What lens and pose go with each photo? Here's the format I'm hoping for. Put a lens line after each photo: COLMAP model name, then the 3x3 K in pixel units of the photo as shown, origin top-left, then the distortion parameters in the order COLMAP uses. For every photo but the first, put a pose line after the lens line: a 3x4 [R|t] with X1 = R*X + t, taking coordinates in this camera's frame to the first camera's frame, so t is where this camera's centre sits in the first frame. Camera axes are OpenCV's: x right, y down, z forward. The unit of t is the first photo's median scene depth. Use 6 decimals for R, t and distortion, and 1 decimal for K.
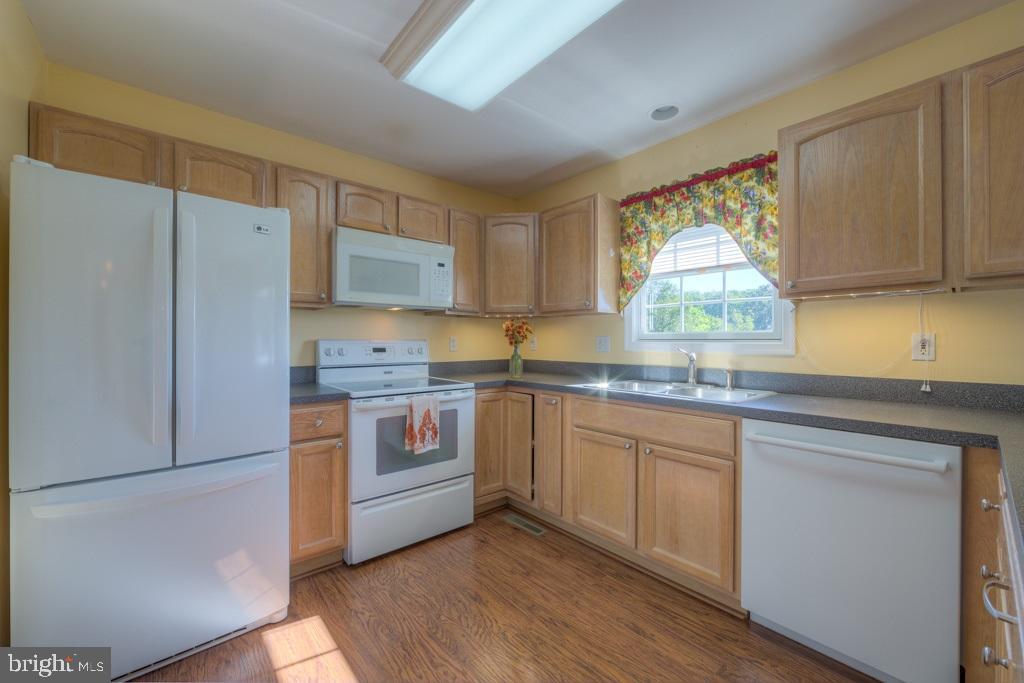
lens RADIAL K [[407.6, 0, 507.0], [0, 407.6, 340.2], [0, 0, 1]] dist [-0.008656, 0.001349]
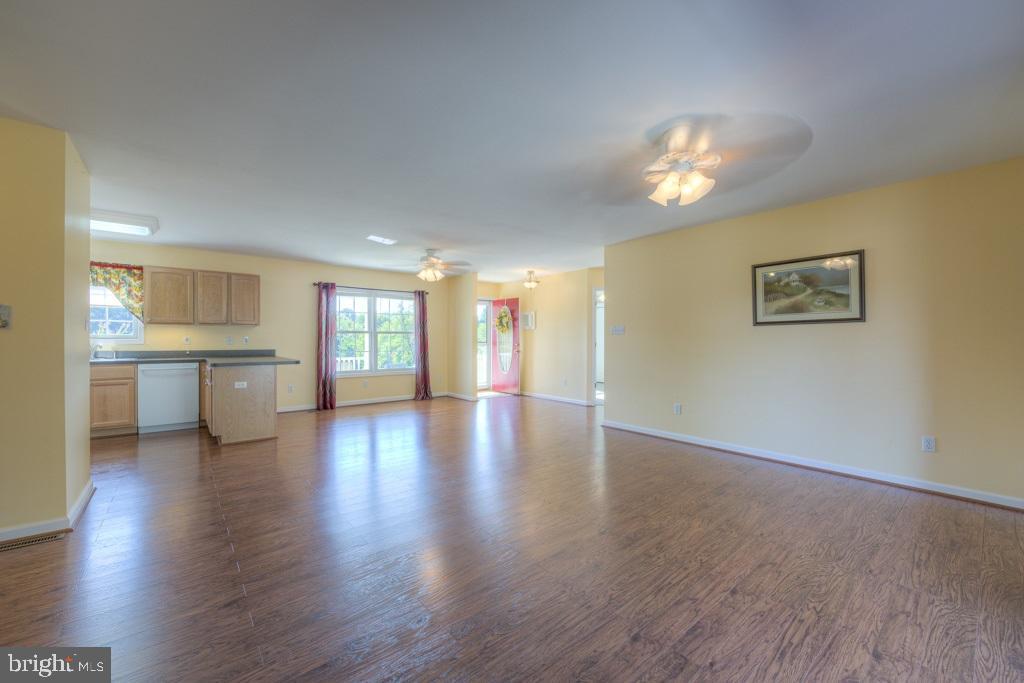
lens RADIAL K [[407.6, 0, 514.0], [0, 407.6, 340.7], [0, 0, 1]] dist [-0.008656, 0.001349]
pose [[0.015040, -0.002229, 0.999884, -1.689772], [-0.004049, 0.999989, 0.002290, -0.000705], [-0.999879, -0.004083, 0.015030, -1.301923]]
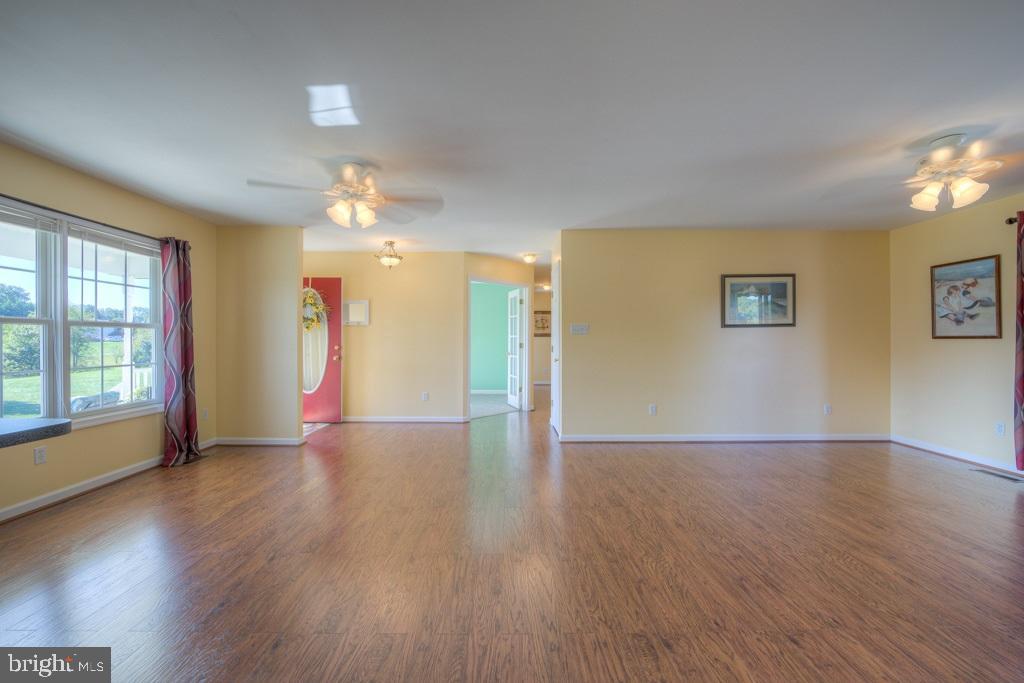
lens RADIAL K [[407.6, 0, 521.5], [0, 407.6, 341.0], [0, 0, 1]] dist [-0.008656, 0.001349]
pose [[-0.765319, -0.002308, 0.643647, -0.421542], [-0.001480, 0.999997, 0.001825, -0.001350], [-0.643649, 0.000445, -0.765320, -0.108226]]
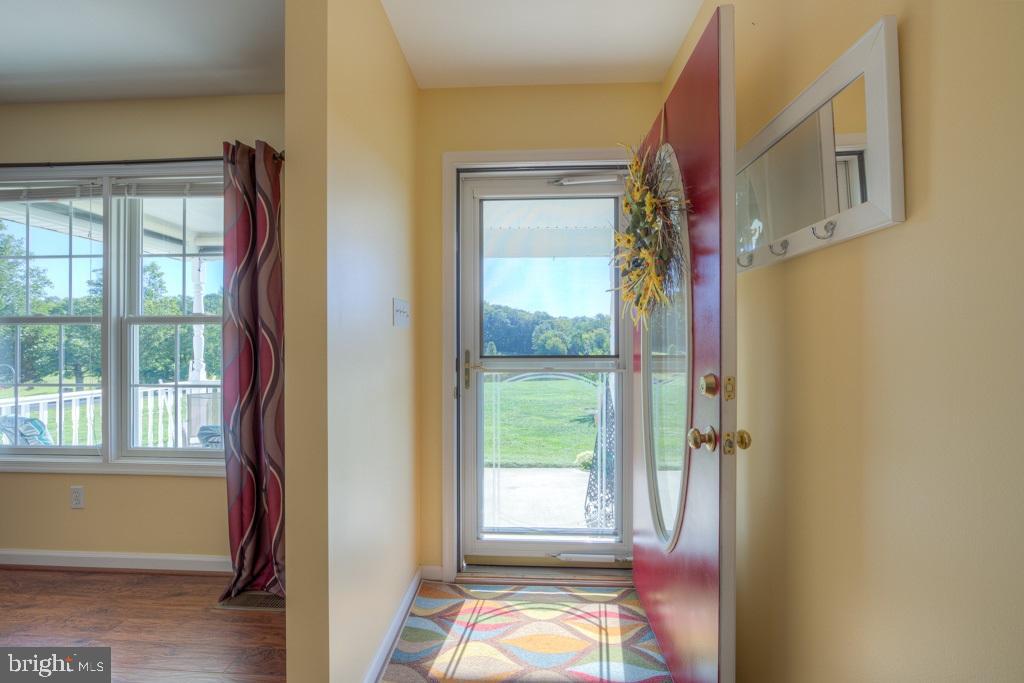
lens RADIAL K [[407.6, 0, 510.3], [0, 407.6, 342.0], [0, 0, 1]] dist [-0.008656, 0.001349]
pose [[0.692227, 0.004014, 0.721669, 1.474766], [-0.003981, 0.999991, -0.001744, -0.006120], [-0.721669, -0.001666, 0.692236, -1.433851]]
